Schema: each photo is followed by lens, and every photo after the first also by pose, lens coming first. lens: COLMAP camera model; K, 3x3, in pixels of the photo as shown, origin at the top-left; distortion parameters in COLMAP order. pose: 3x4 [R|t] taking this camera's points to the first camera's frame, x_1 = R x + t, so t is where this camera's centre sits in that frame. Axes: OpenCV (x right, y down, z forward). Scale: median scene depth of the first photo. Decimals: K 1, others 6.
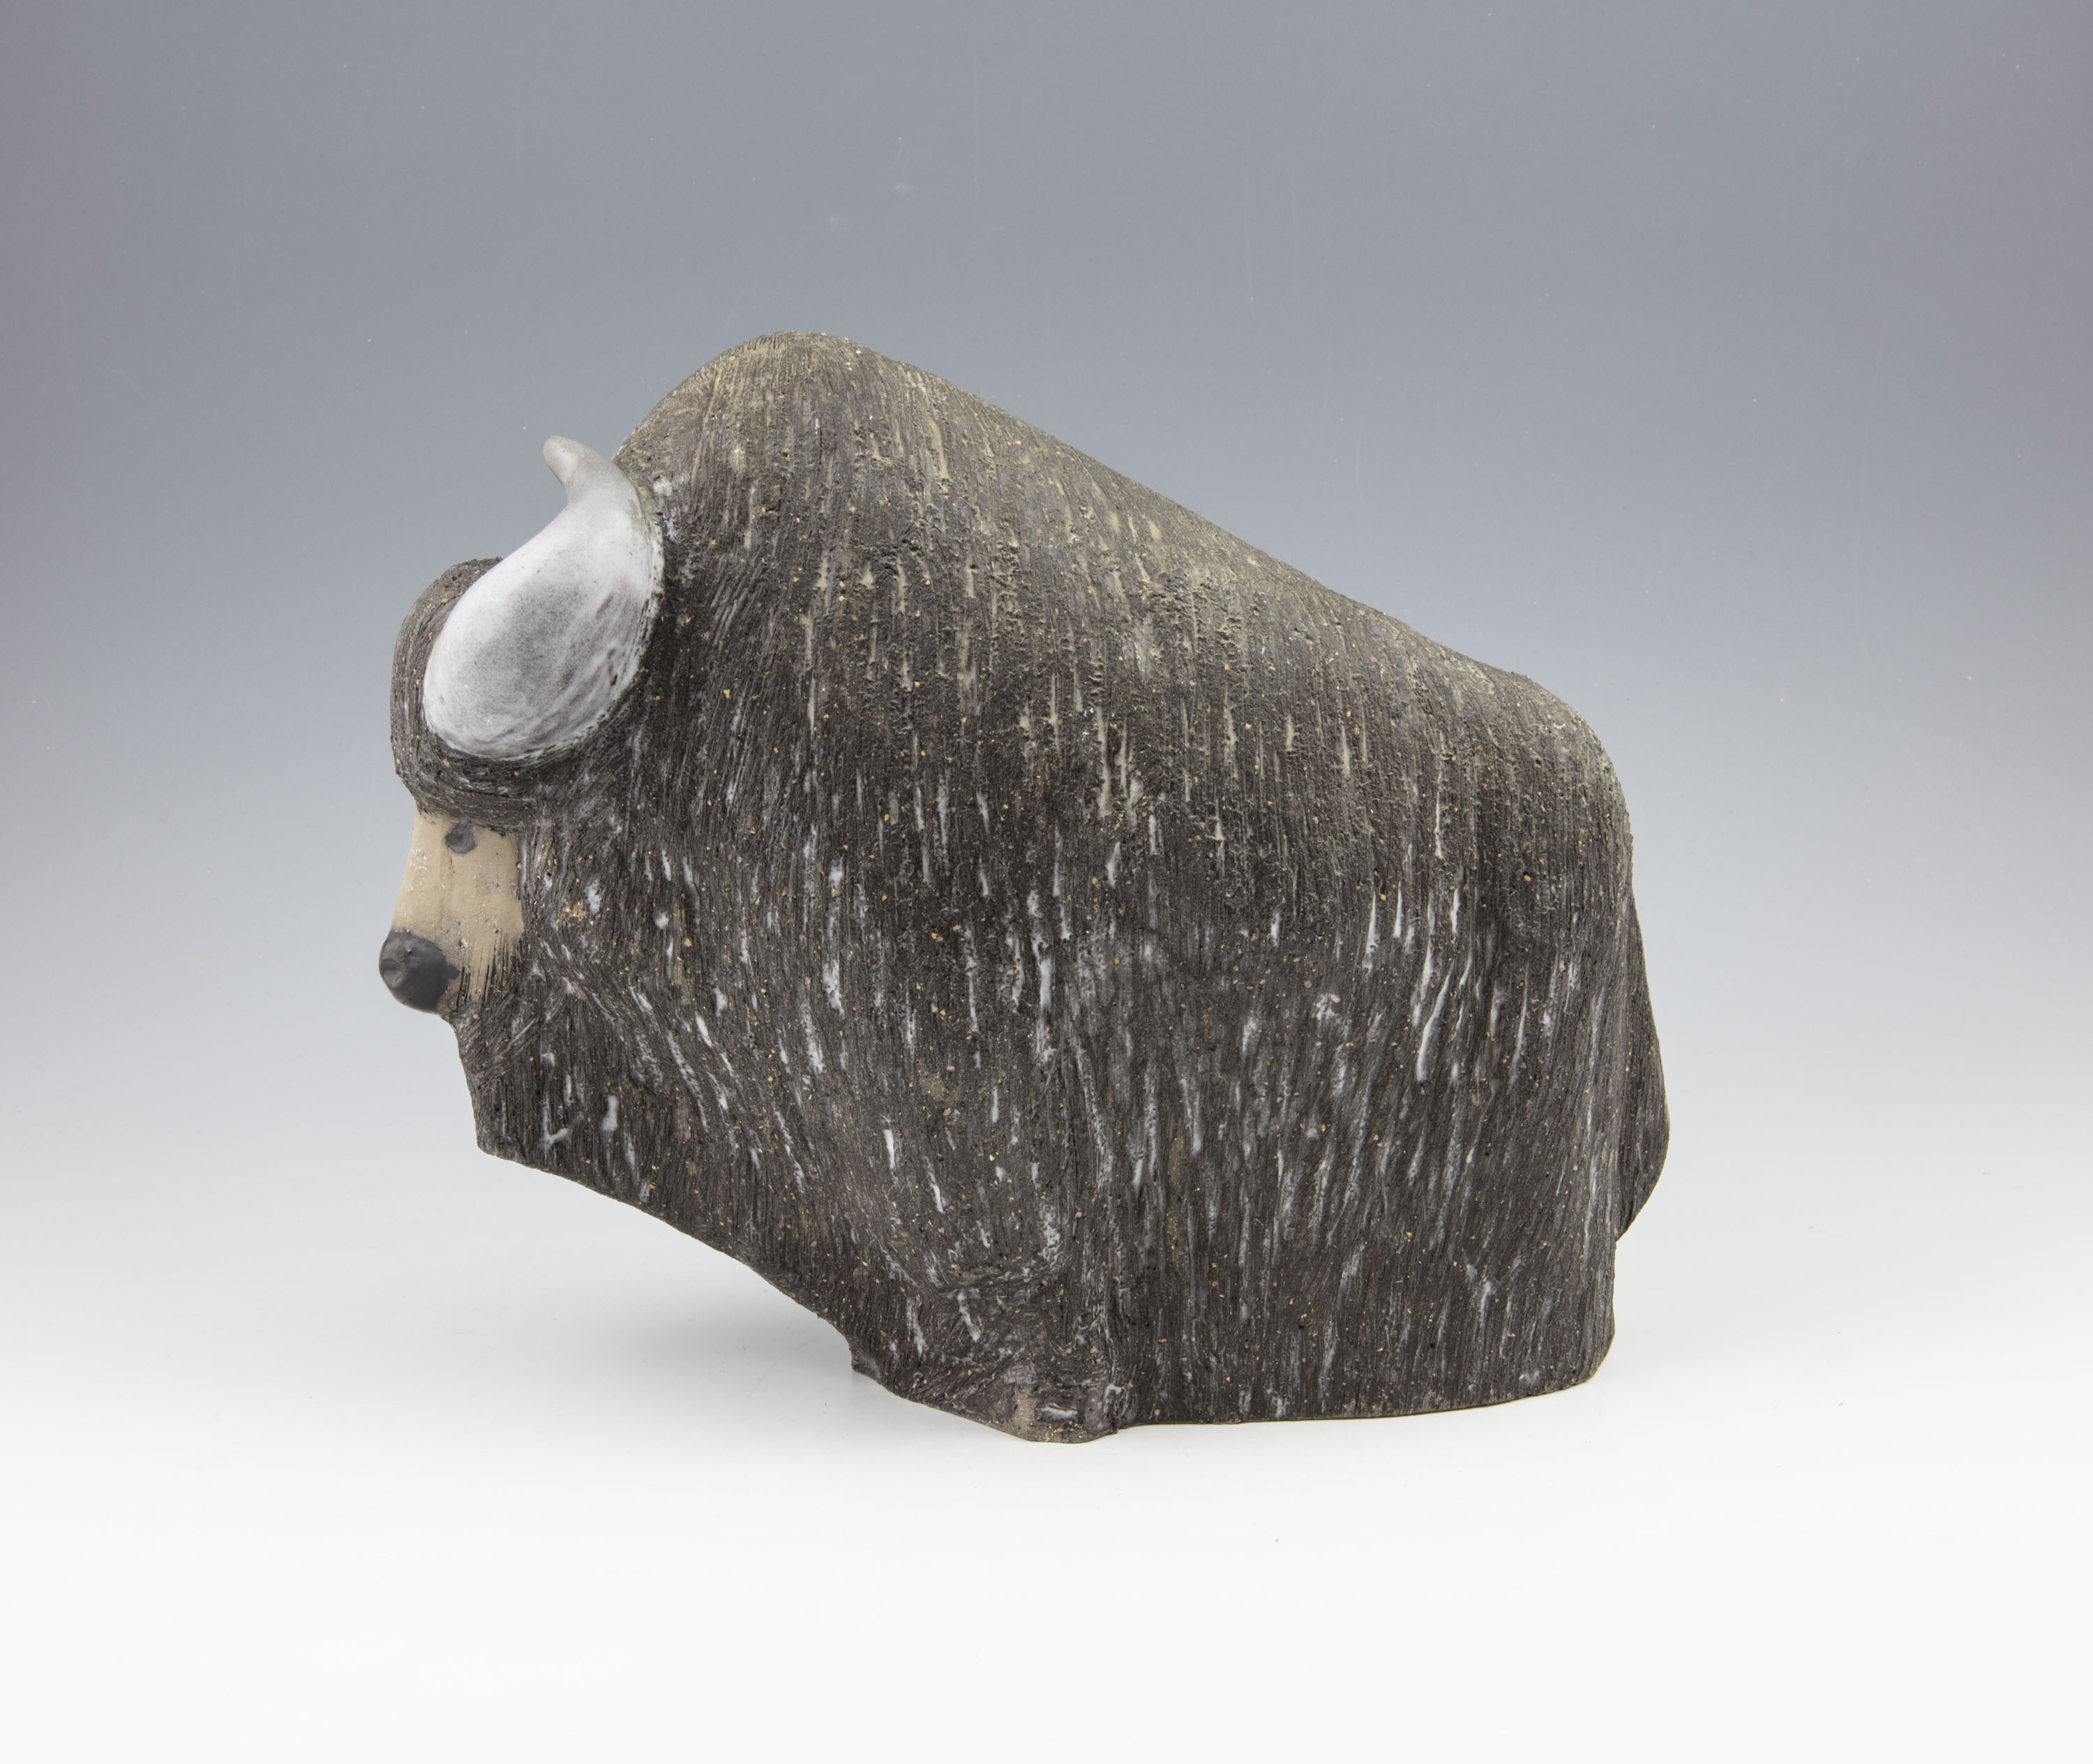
lens RADIAL K [[2533.5, 0, 1047.1], [0, 2533.5, 873.4], [0, 0, 1]] dist [0.019242, 0.000000]
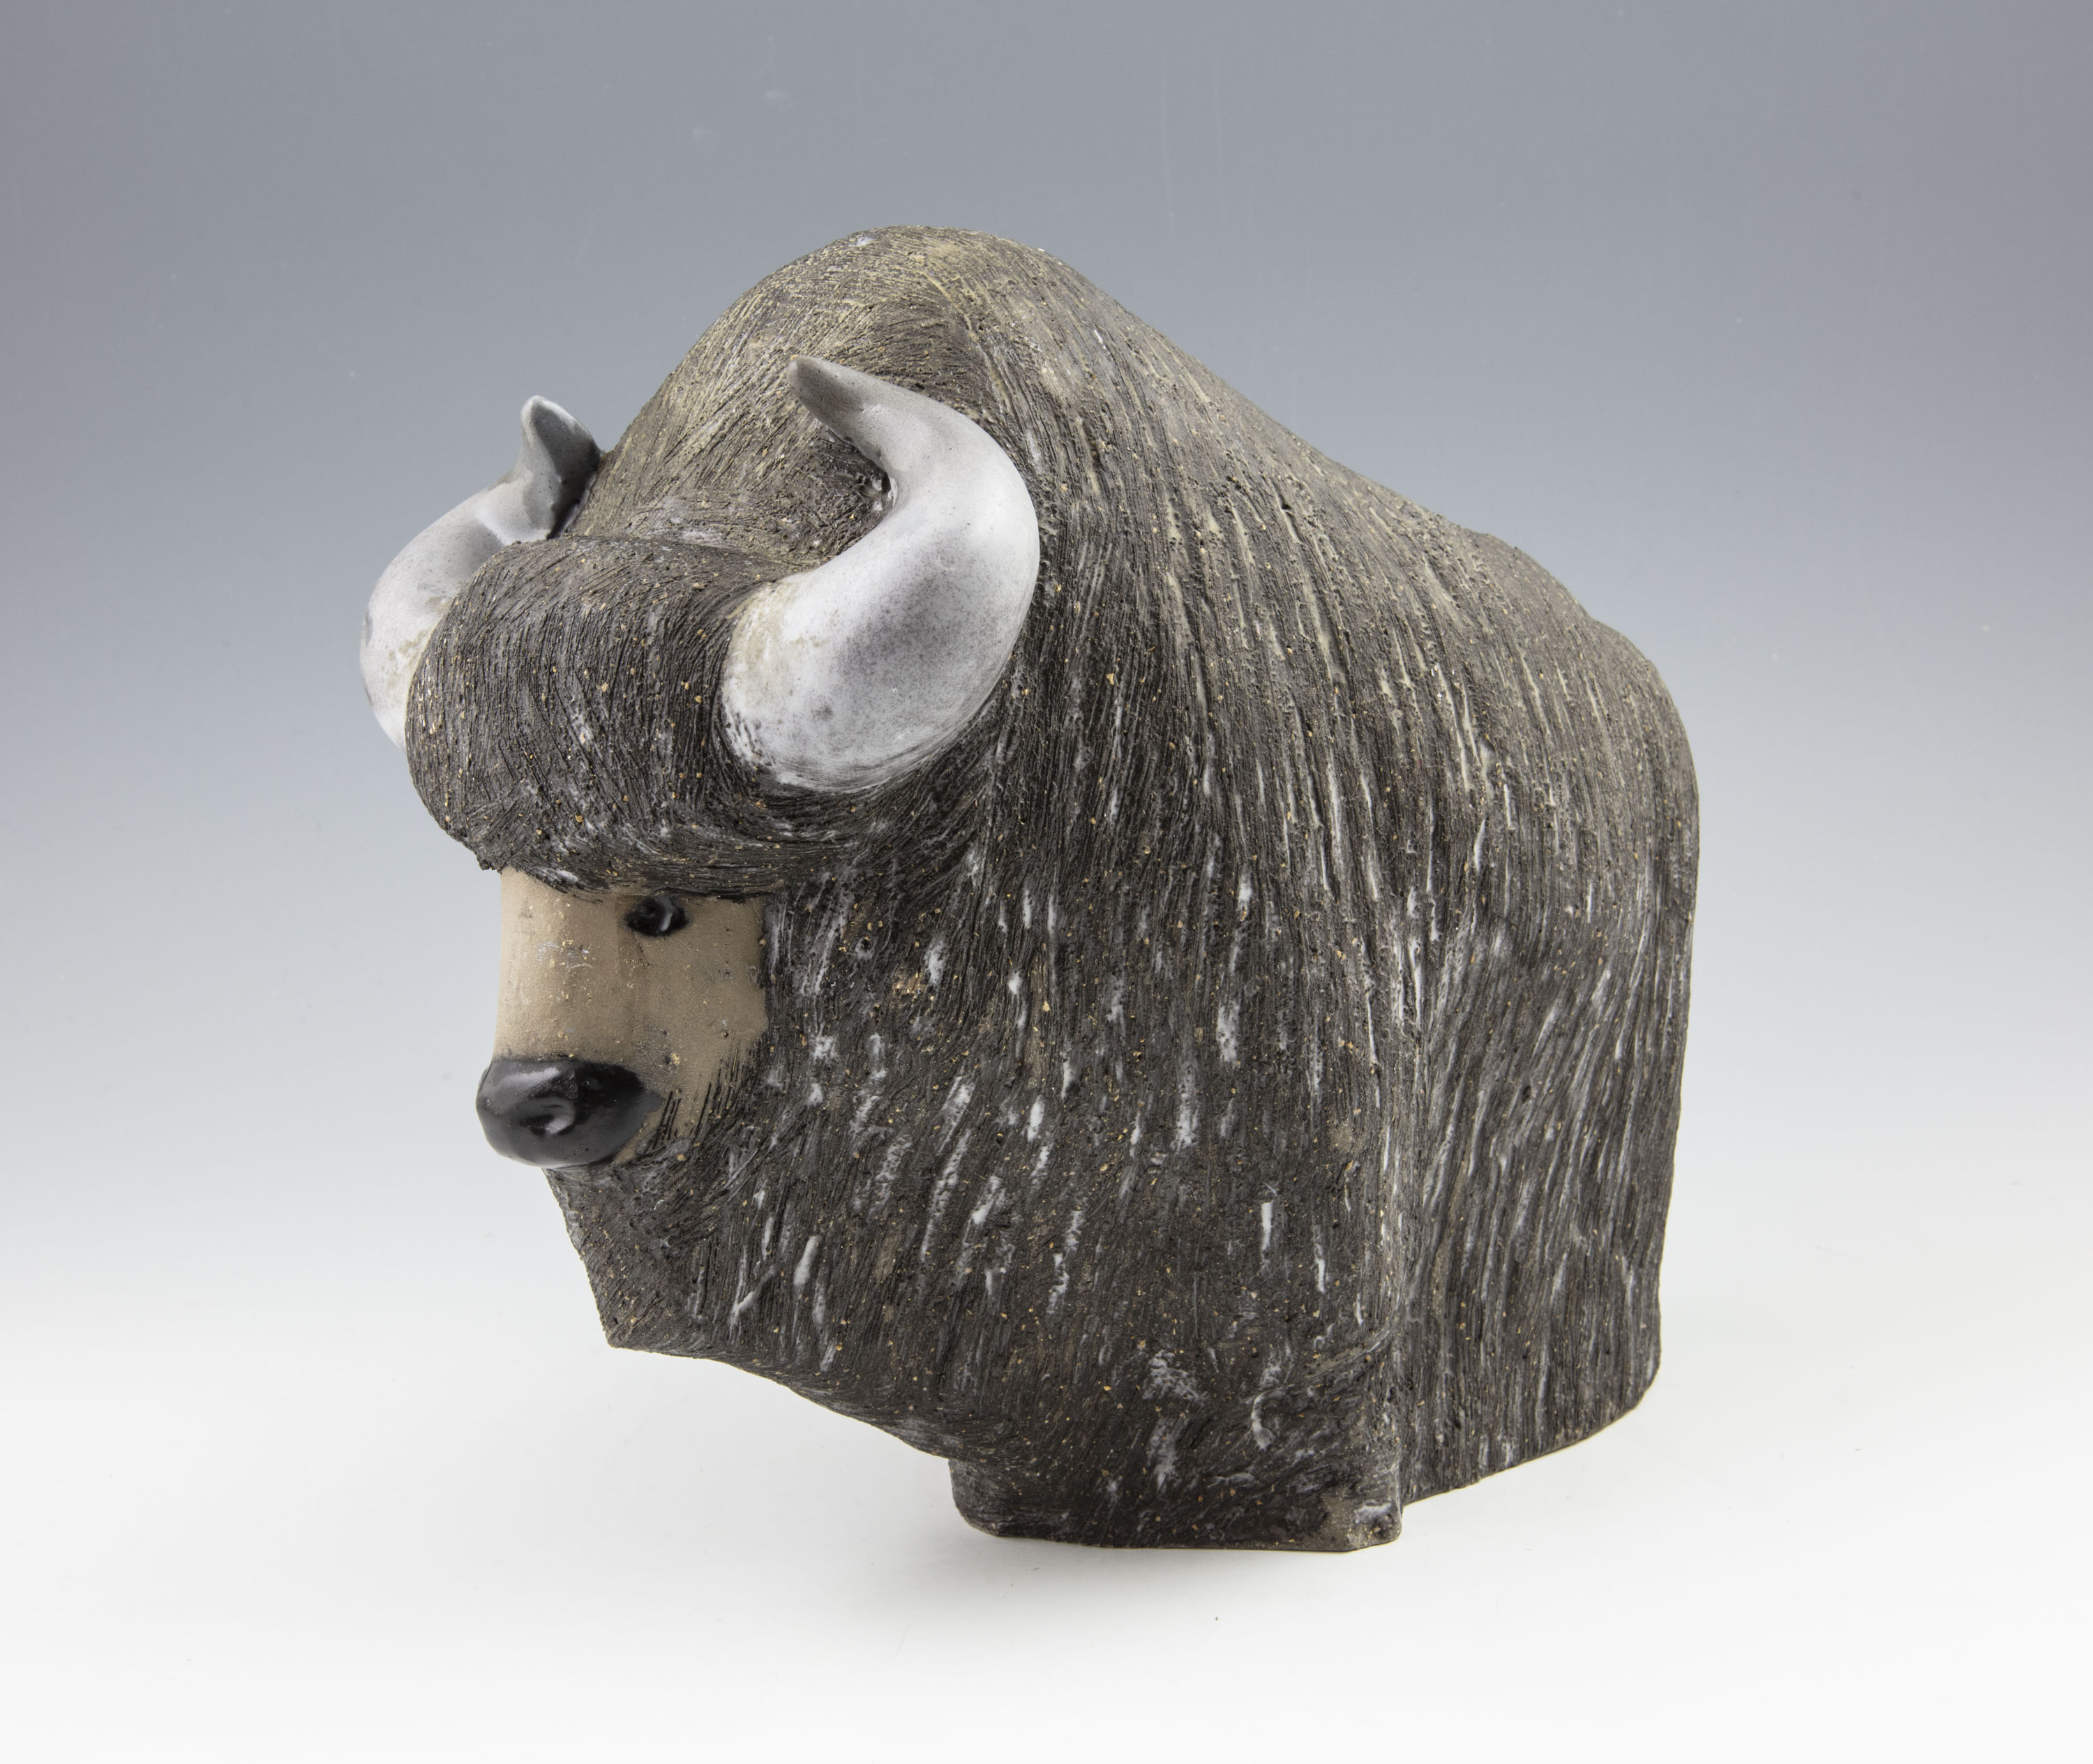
lens RADIAL K [[2828.0, 0, 1047.3], [0, 2828.0, 889.9], [0, 0, 1]] dist [0.012219, 0.000000]
pose [[0.846099, -0.114945, 0.520484, -0.562136], [0.121234, 0.992378, 0.022082, -0.025921], [-0.519056, 0.044417, 0.853586, 0.249197]]
